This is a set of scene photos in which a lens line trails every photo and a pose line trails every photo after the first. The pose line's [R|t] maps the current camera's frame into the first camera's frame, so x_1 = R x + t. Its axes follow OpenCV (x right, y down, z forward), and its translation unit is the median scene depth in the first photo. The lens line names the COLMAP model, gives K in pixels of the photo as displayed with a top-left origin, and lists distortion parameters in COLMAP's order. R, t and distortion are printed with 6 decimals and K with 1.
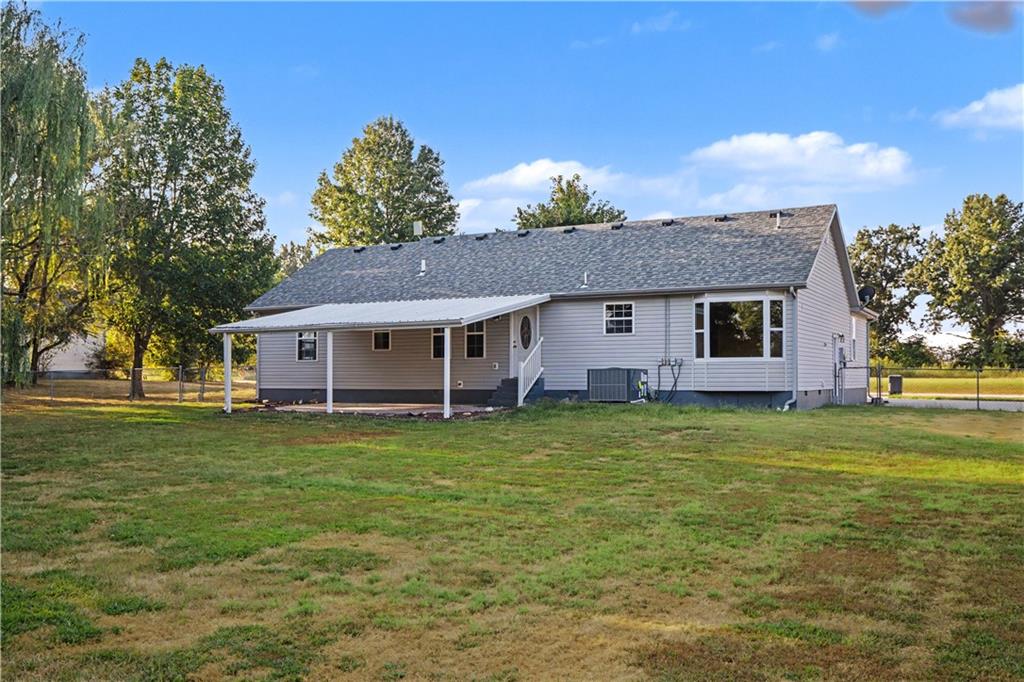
lens RADIAL K [[973.5, 0, 512.0], [0, 973.5, 343.8], [0, 0, 1]] dist [0.003782, 0.000000]
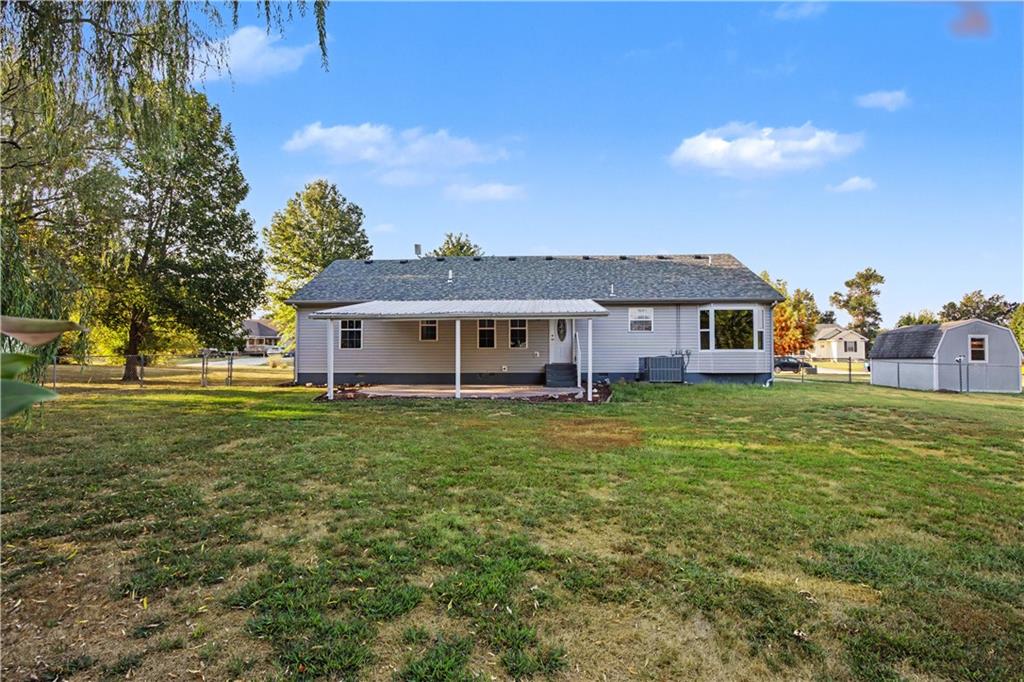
lens RADIAL K [[470.8, 0, 511.8], [0, 470.8, 339.1], [0, 0, 1]] dist [-0.002336, -0.000430]
pose [[0.895816, 0.024309, 0.443761, -0.320888], [-0.016656, 0.999638, -0.021137, 0.016551], [-0.444114, 0.011544, 0.895896, 0.465052]]
